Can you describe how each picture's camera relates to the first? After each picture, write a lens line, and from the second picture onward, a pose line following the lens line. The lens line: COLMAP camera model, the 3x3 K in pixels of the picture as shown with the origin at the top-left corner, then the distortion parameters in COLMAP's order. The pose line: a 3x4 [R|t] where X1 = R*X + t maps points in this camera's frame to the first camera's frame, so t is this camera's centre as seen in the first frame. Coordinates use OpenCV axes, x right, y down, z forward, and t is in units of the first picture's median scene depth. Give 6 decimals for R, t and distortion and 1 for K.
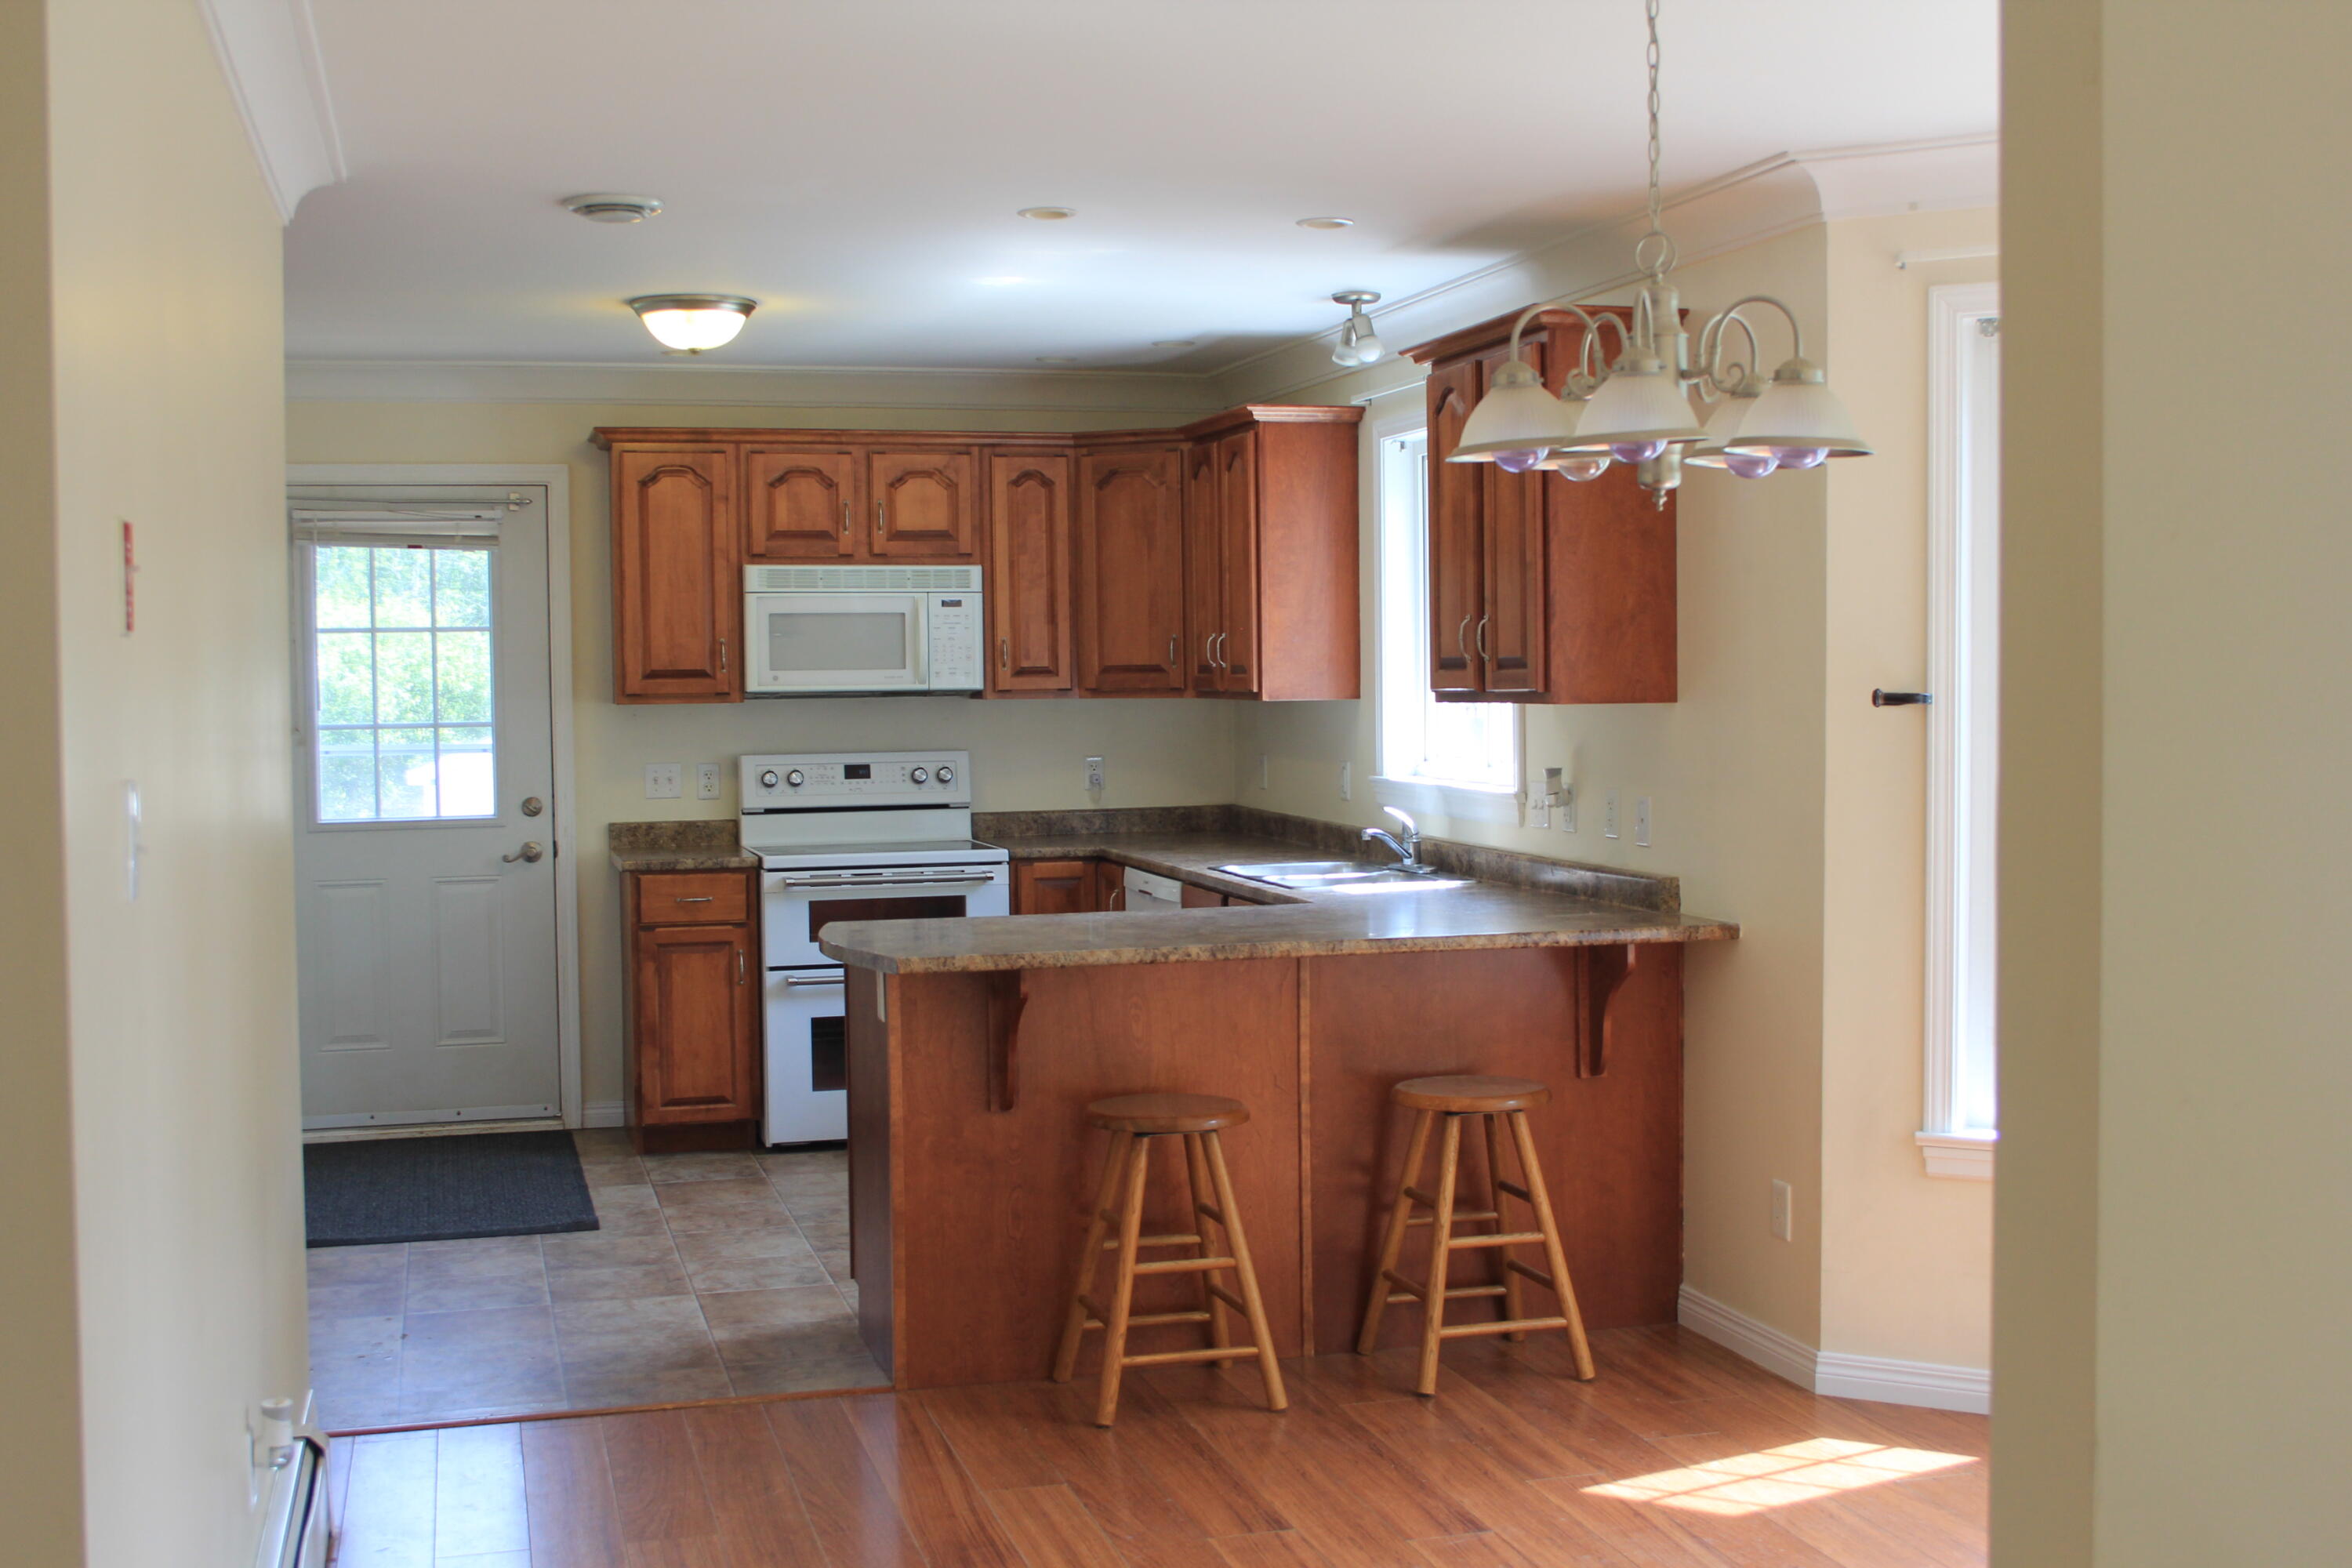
lens RADIAL K [[2636.7, 0, 1176.0], [0, 2636.7, 784.0], [0, 0, 1]] dist [-0.068864, 0.020638]
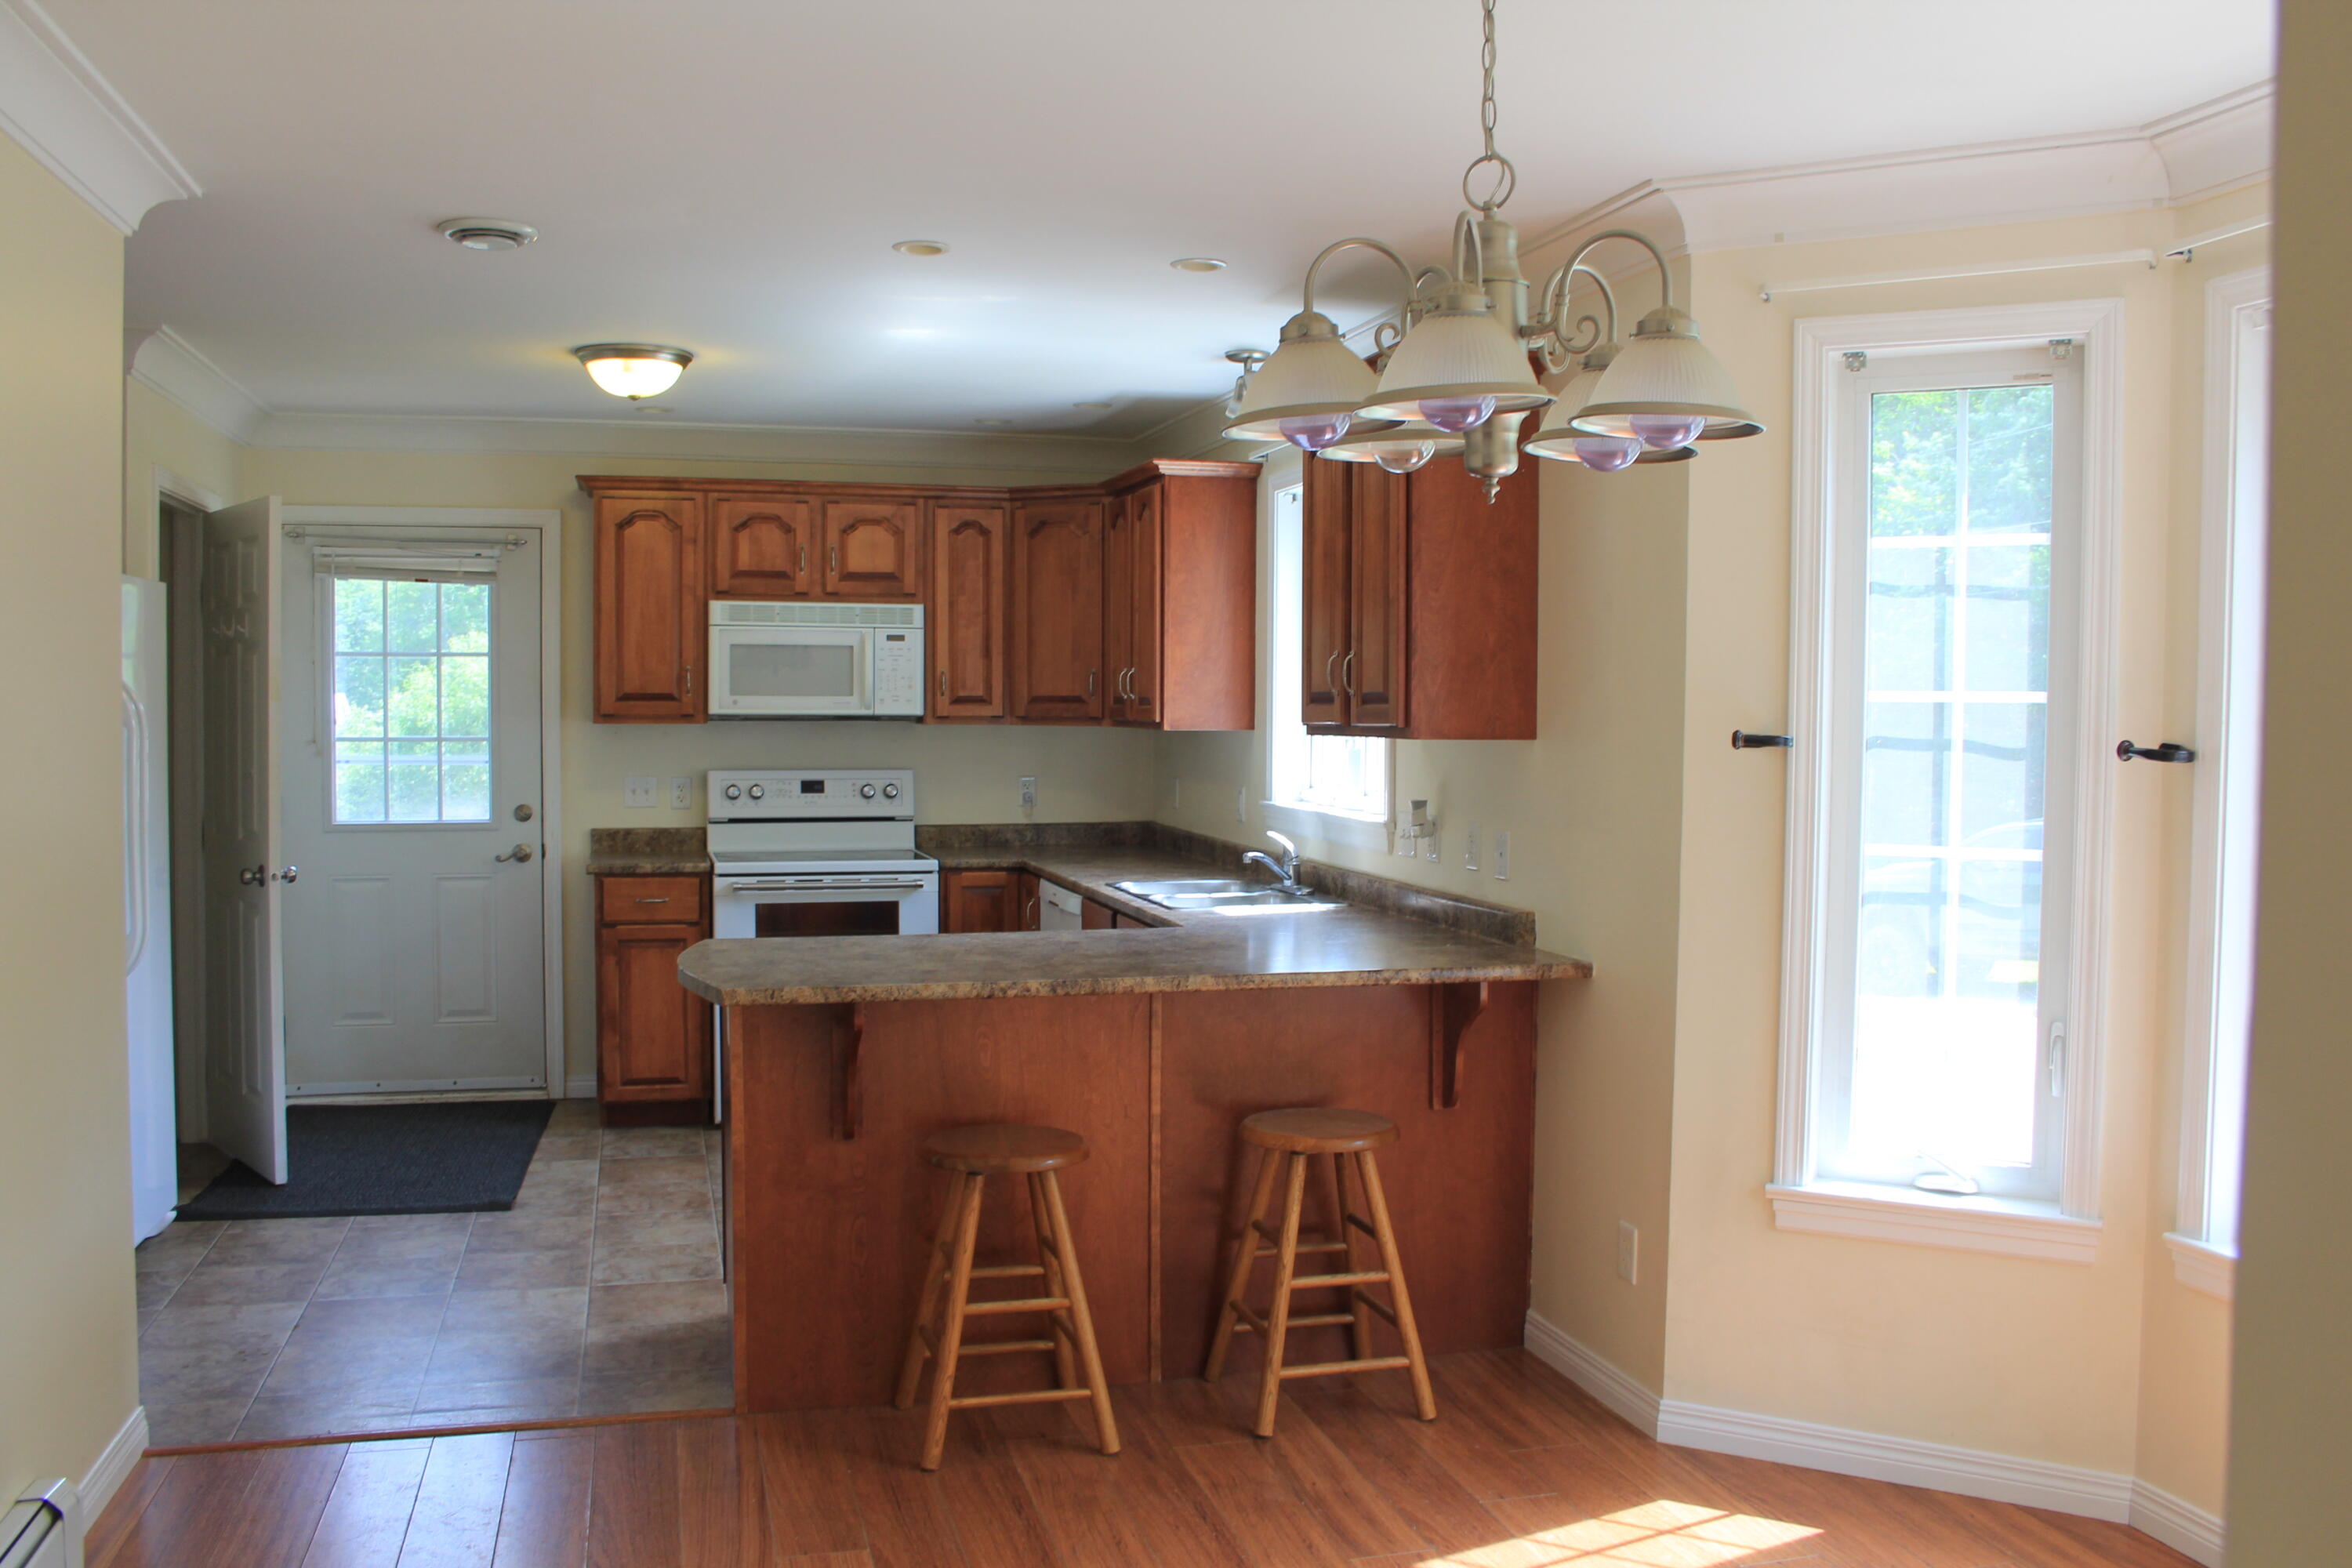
lens RADIAL K [[1967.0, 0, 1176.0], [0, 1967.0, 784.0], [0, 0, 1]] dist [-0.154324, 0.178539]
pose [[0.999826, 0.017978, -0.005007, 0.052680], [-0.017991, 0.999835, -0.002571, -0.009000], [0.004960, 0.002661, 0.999984, 0.231387]]
